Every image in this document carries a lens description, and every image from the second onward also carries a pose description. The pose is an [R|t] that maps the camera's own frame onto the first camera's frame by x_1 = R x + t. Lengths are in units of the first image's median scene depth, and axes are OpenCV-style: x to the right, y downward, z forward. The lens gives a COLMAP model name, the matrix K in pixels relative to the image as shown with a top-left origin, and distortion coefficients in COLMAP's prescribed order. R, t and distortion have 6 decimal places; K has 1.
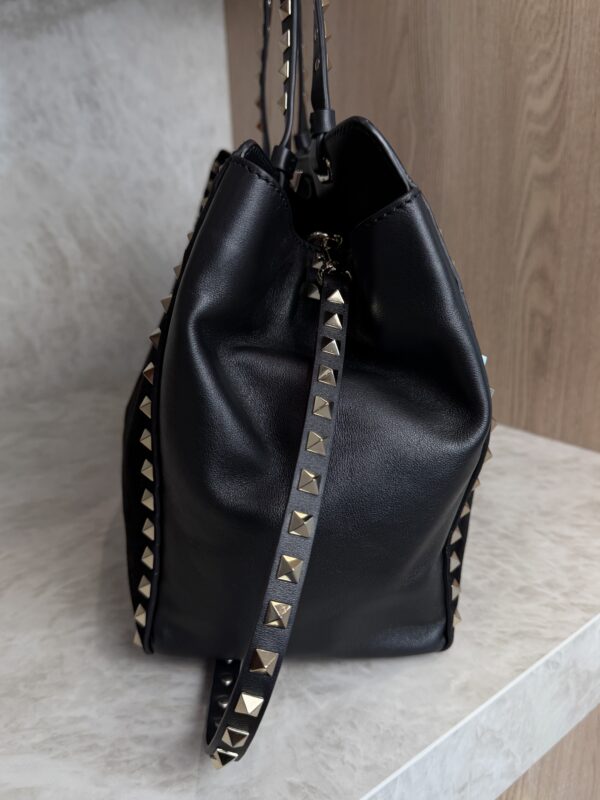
lens RADIAL K [[705.9, 0, 309.1], [0, 705.9, 402.1], [0, 0, 1]] dist [-0.018876, -0.021095]
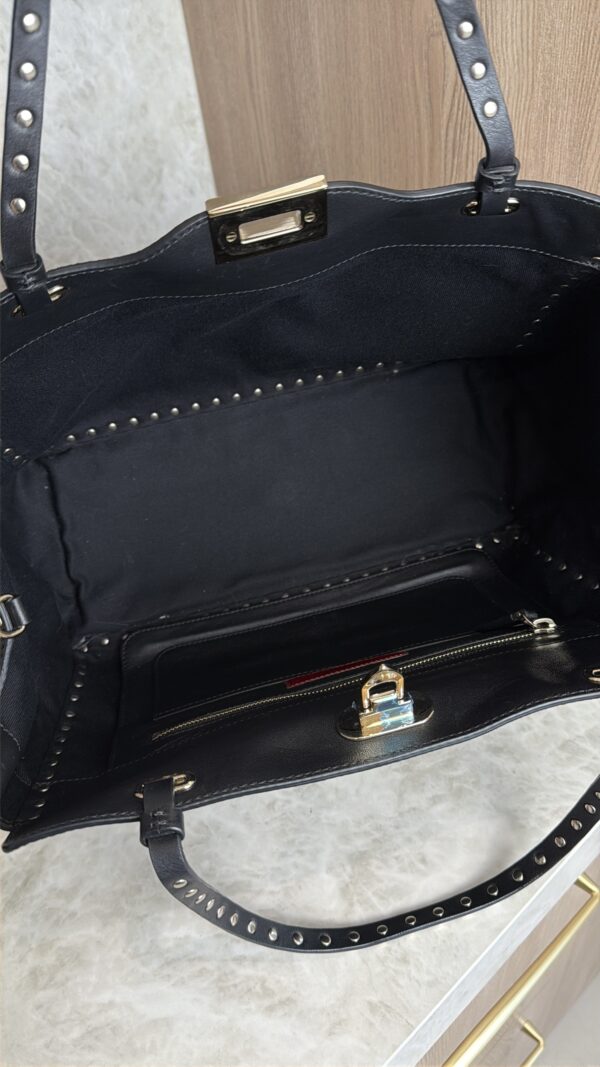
lens RADIAL K [[875.6, 0, 294.3], [0, 875.6, 528.7], [0, 0, 1]] dist [0.025042, -0.065958]
pose [[0.996336, -0.080350, -0.029309, -0.033375], [0.084716, 0.880000, 0.467358, -0.674669], [-0.011761, -0.468128, 0.883582, 0.006411]]
